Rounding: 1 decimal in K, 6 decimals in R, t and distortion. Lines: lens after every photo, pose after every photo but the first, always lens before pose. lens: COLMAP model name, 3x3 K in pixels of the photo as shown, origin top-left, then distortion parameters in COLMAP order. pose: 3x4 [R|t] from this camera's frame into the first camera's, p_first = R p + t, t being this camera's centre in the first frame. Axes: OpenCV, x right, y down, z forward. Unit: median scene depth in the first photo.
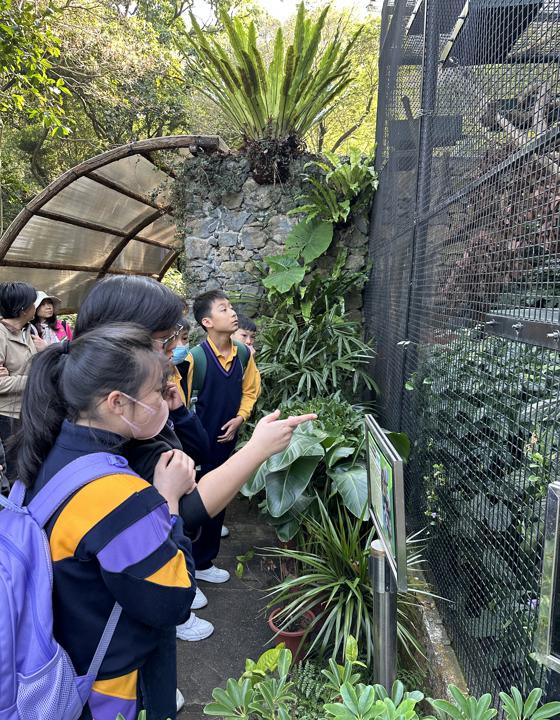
lens RADIAL K [[545.6, 0, 280.0], [0, 545.6, 360.0], [0, 0, 1]] dist [0.057548, -0.088848]
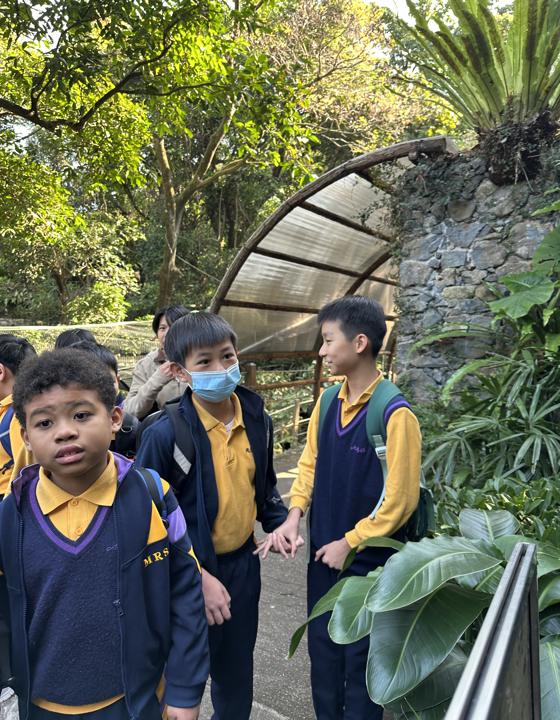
lens RADIAL K [[545.6, 0, 280.0], [0, 545.6, 360.0], [0, 0, 1]] dist [0.057548, -0.088848]
pose [[0.880545, 0.007455, -0.473905, 0.060909], [-0.053101, 0.995133, -0.083010, 0.003580], [0.470979, 0.098259, 0.876655, 0.203143]]
